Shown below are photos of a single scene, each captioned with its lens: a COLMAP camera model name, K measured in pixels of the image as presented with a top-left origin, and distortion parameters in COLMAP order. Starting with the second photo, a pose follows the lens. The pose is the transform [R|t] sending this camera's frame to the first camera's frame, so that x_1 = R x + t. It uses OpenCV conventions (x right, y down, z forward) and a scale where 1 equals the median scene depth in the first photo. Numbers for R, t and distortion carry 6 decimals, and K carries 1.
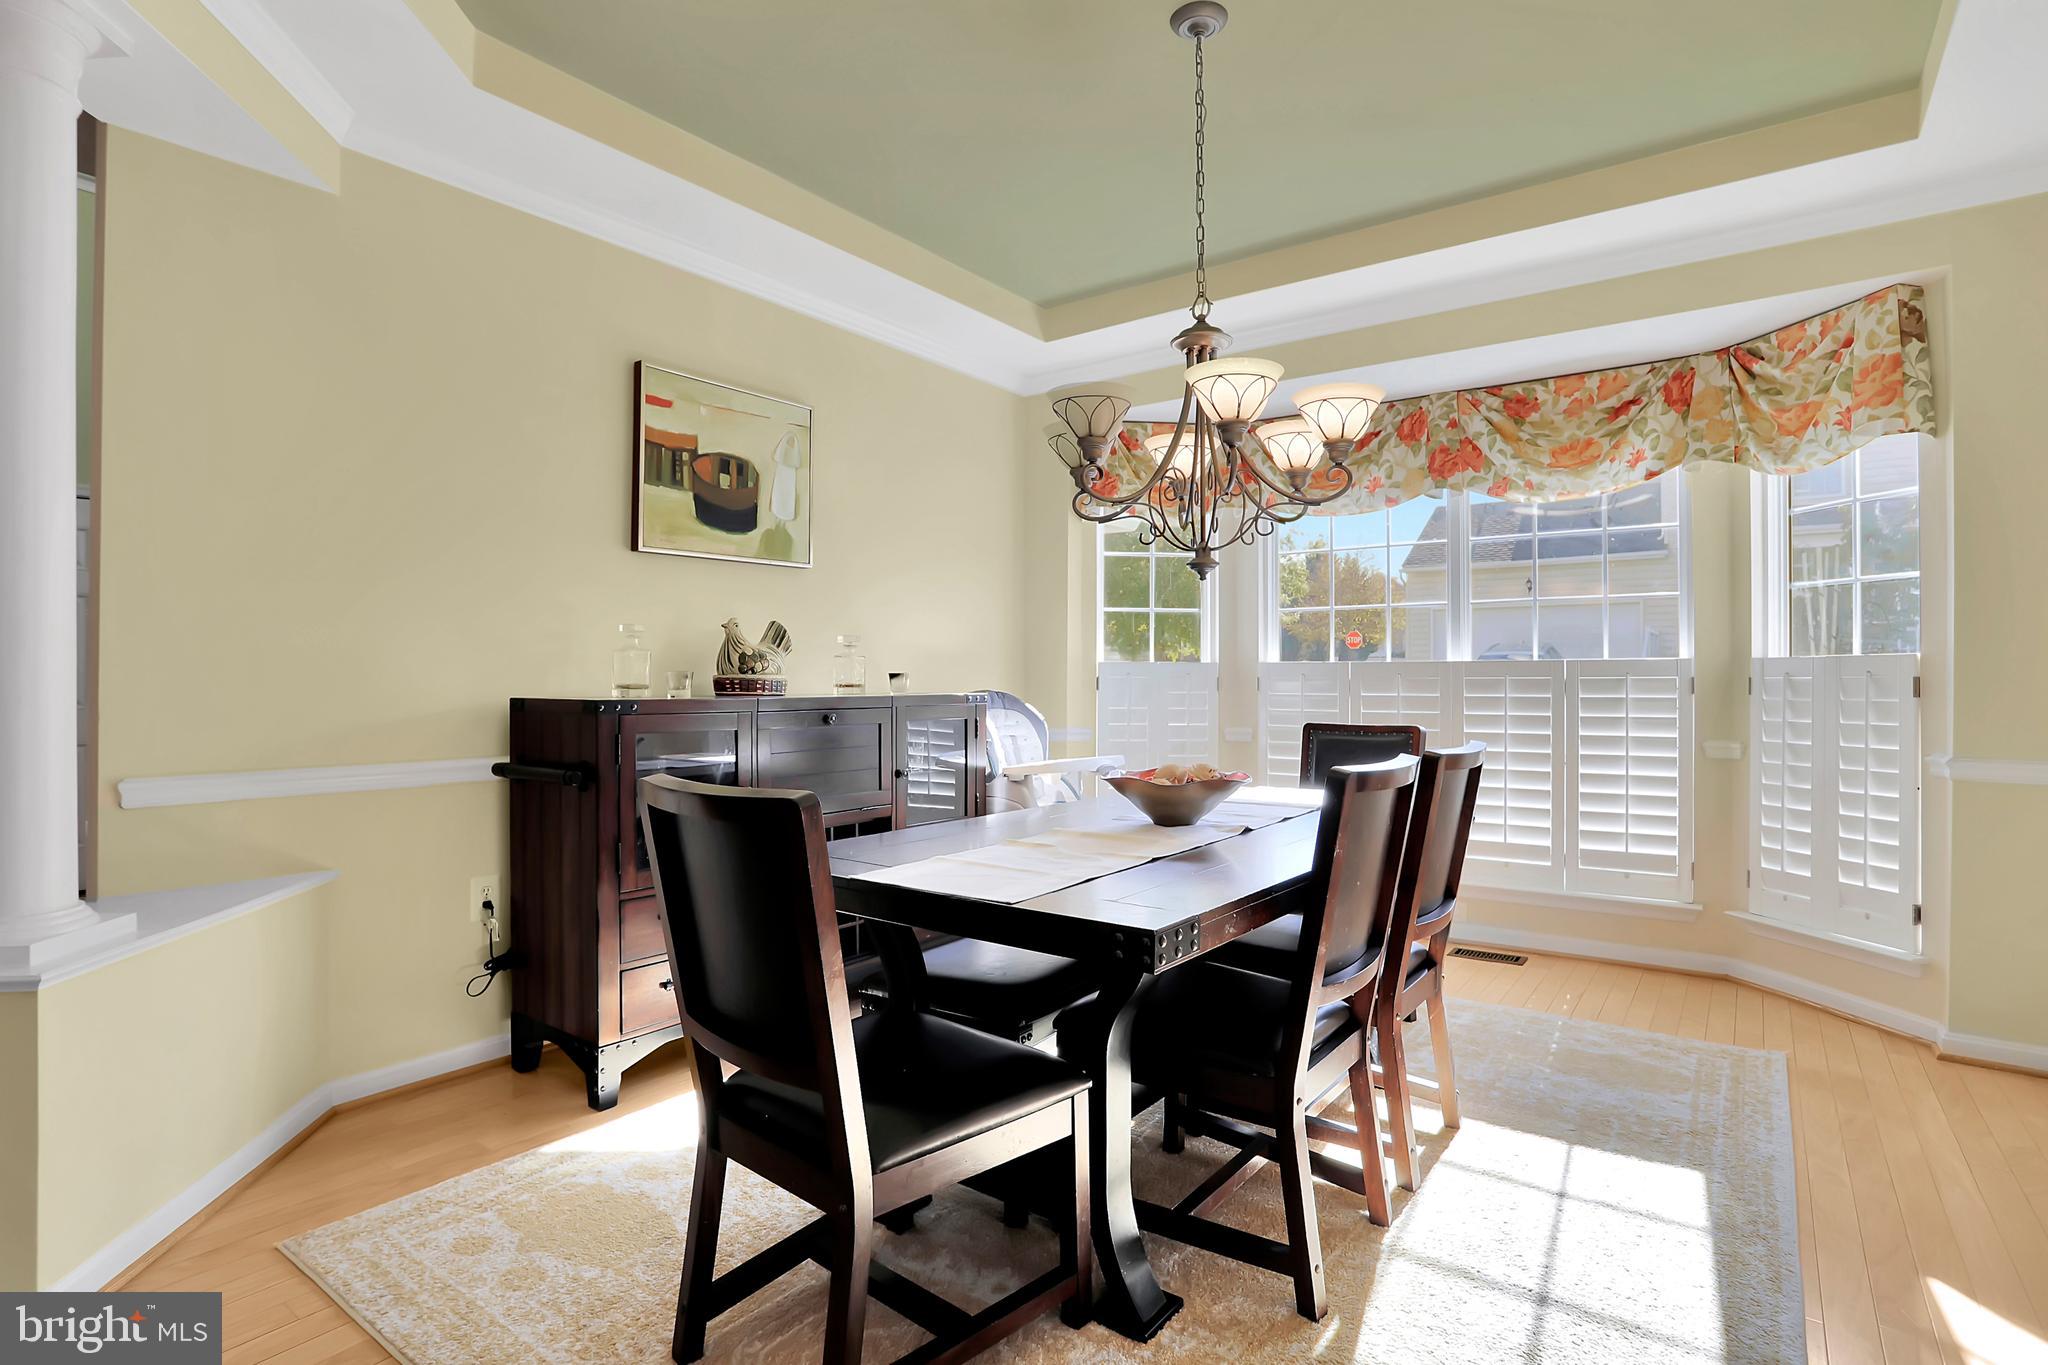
lens RADIAL K [[1001.1, 0, 1018.8], [0, 1001.1, 675.2], [0, 0, 1]] dist [-0.063819, 0.023024]
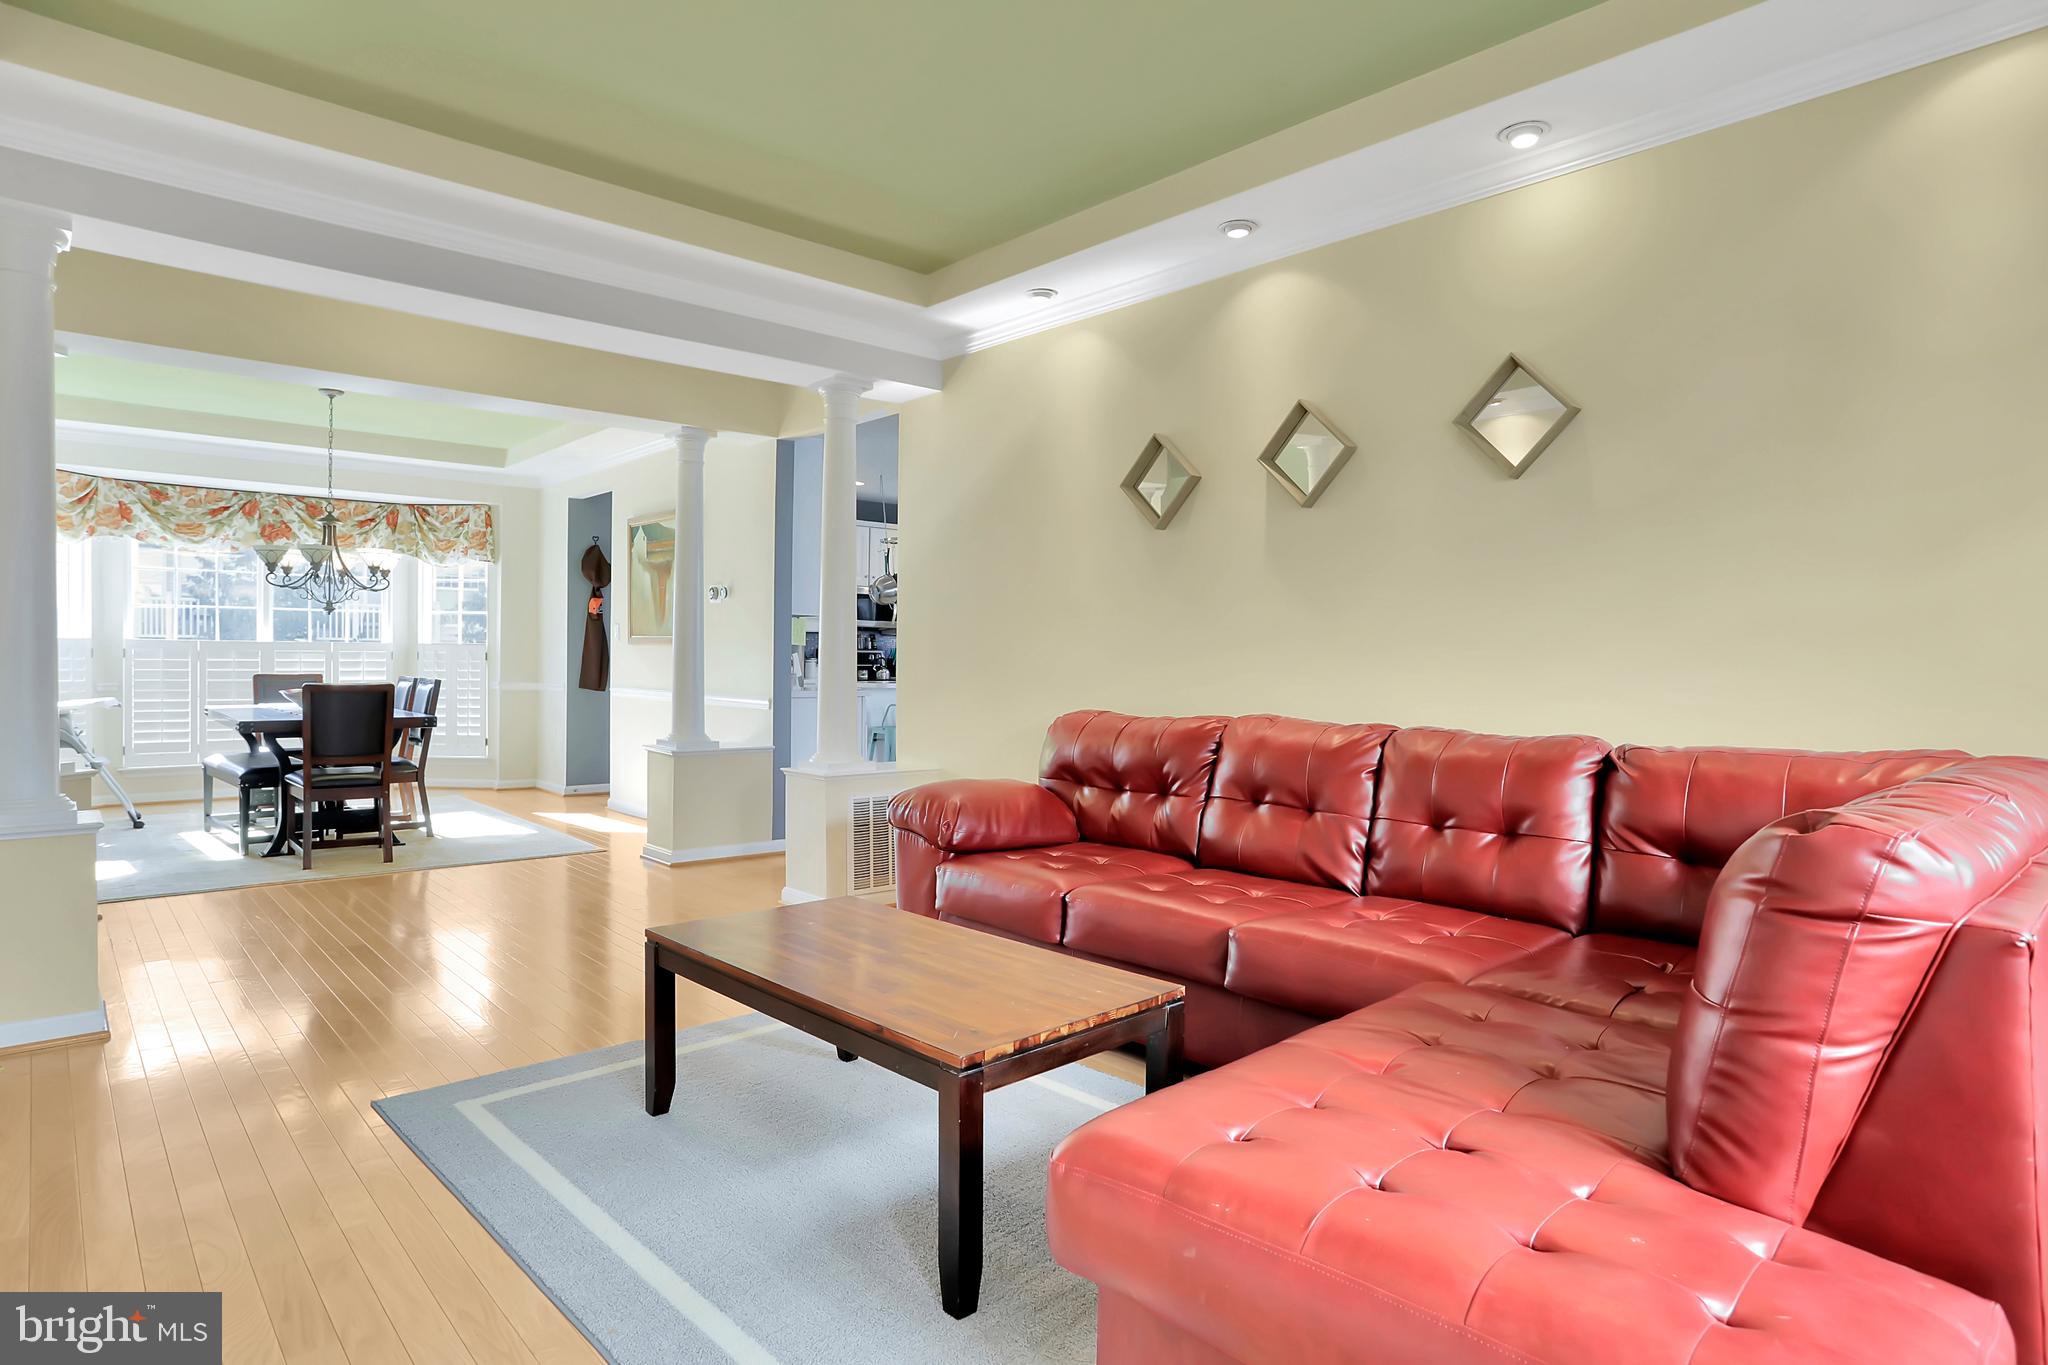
lens RADIAL K [[1096.2, 0, 954.5], [0, 1096.2, 666.9], [0, 0, 1]] dist [0.003648, 0.003554]
pose [[0.250087, -0.006194, 0.968203, -1.369697], [-0.015537, 0.999825, 0.010410, -0.009316], [-0.968099, -0.017646, 0.249947, -0.822769]]
